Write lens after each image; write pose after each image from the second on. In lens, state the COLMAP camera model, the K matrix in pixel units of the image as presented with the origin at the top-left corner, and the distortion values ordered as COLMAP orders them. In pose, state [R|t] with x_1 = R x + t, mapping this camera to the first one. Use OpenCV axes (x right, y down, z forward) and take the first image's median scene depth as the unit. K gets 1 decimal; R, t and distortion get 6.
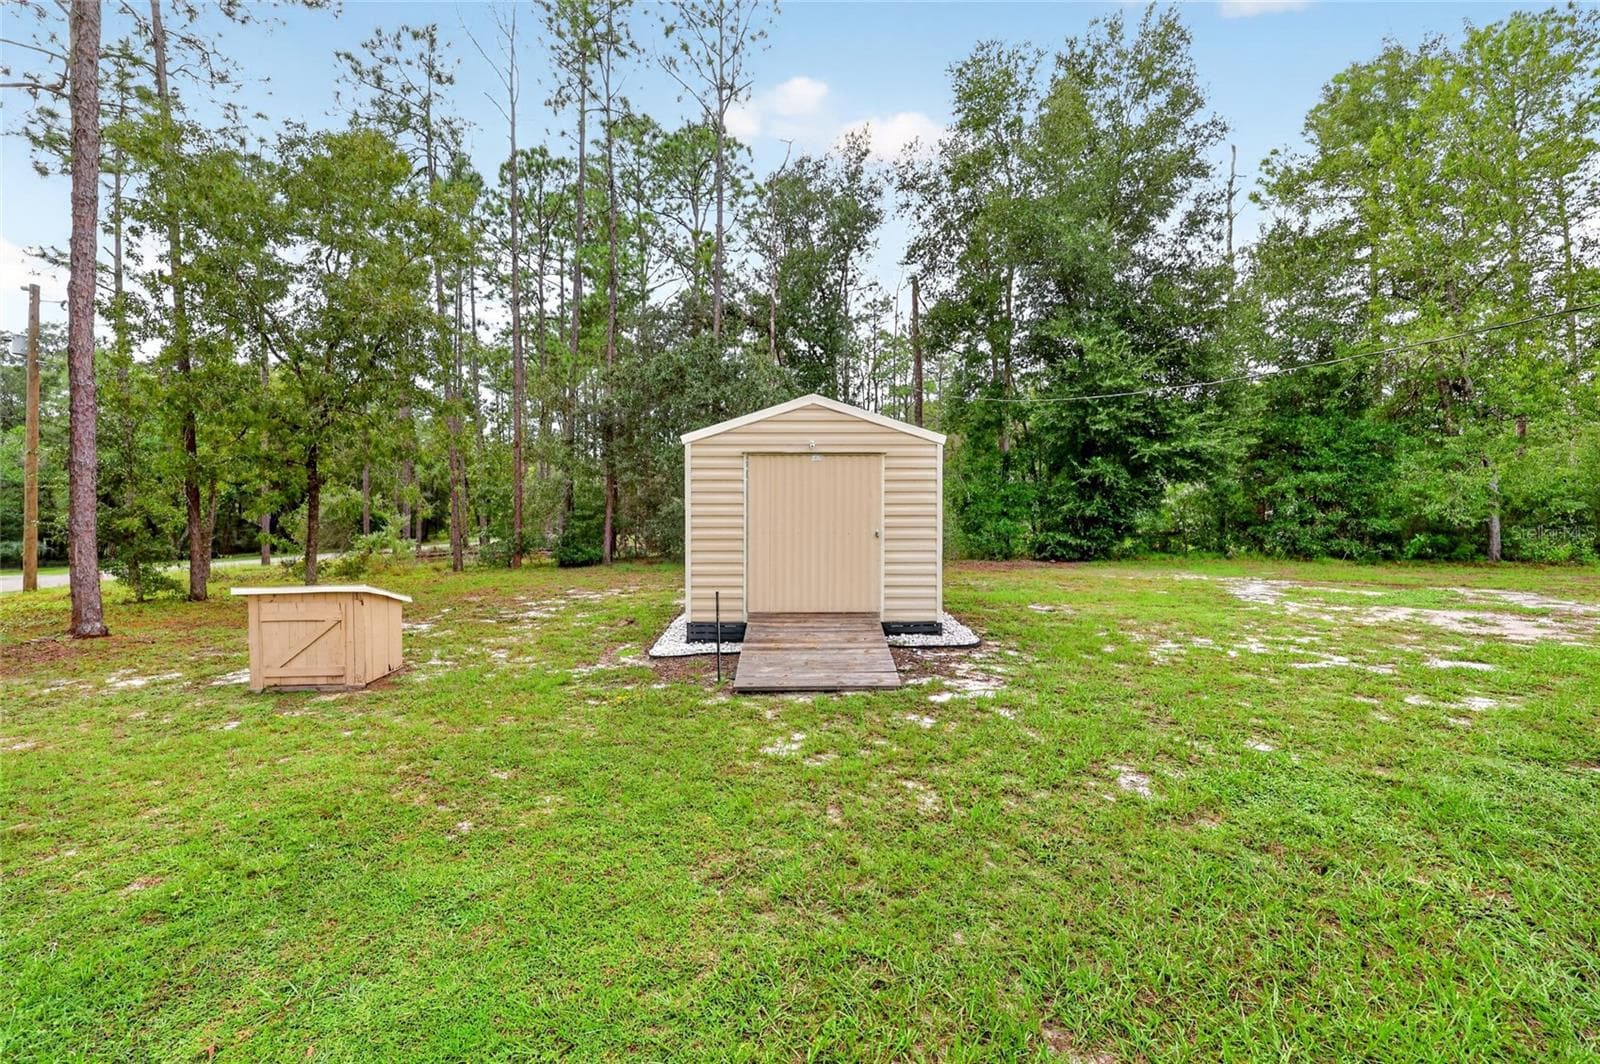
lens RADIAL K [[639.7, 0, 792.5], [0, 639.7, 543.3], [0, 0, 1]] dist [-0.003473, 0.001223]
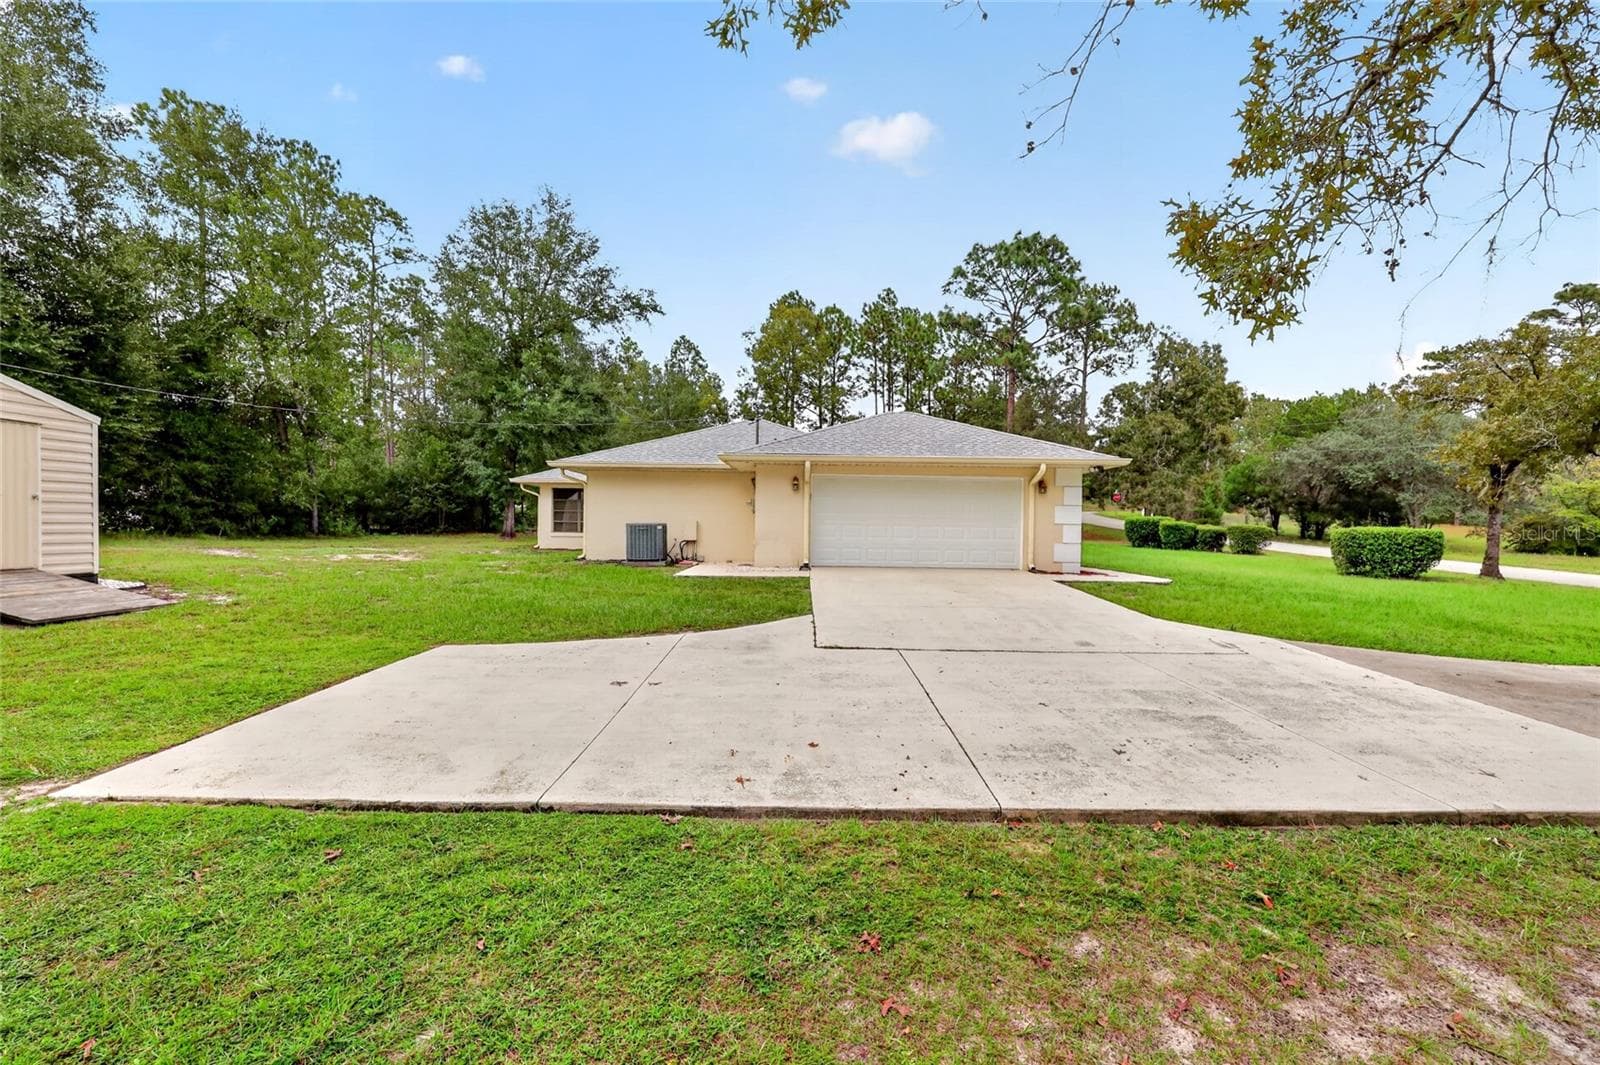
lens RADIAL K [[639.7, 0, 801.1], [0, 639.7, 533.2], [0, 0, 1]] dist [-0.003473, 0.001223]
pose [[0.008404, -0.009912, 0.999916, -0.342708], [0.007040, 0.999927, 0.009853, 0.016872], [-0.999940, 0.006956, 0.008473, -0.118397]]
